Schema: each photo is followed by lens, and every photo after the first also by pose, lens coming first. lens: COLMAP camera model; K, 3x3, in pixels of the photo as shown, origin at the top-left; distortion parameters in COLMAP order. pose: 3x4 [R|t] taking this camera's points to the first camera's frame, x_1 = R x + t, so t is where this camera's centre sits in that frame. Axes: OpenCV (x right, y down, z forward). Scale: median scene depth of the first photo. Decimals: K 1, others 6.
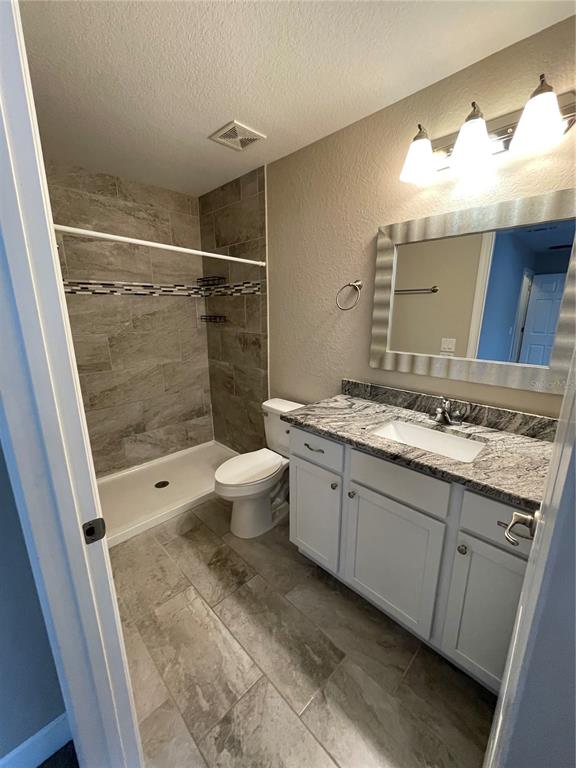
lens RADIAL K [[313.7, 0, 288.0], [0, 313.7, 384.0], [0, 0, 1]] dist [0.001411, 0.000252]
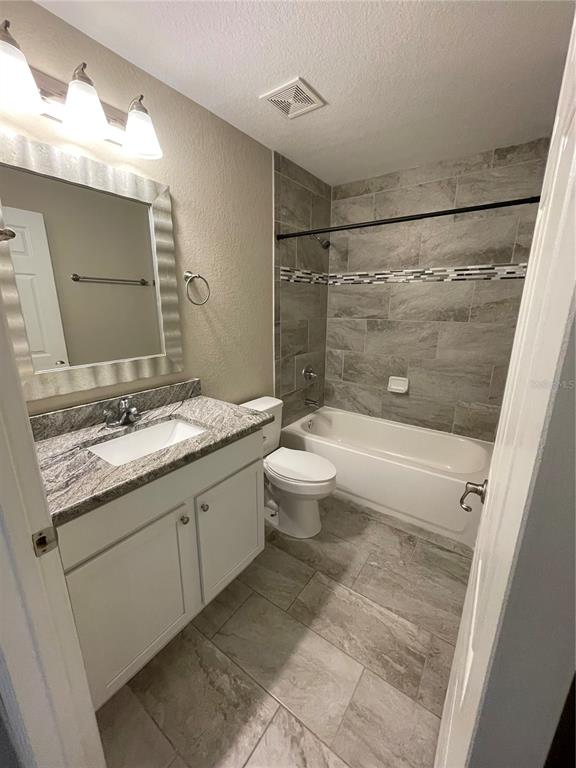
lens RADIAL K [[309.8, 0, 288.0], [0, 309.8, 384.0], [0, 0, 1]] dist [-0.001400, -0.000253]
pose [[0.985301, -0.026723, 0.168727, -0.651166], [0.022315, 0.999360, 0.027968, 0.012705], [-0.169366, -0.023792, 0.985266, 0.042172]]
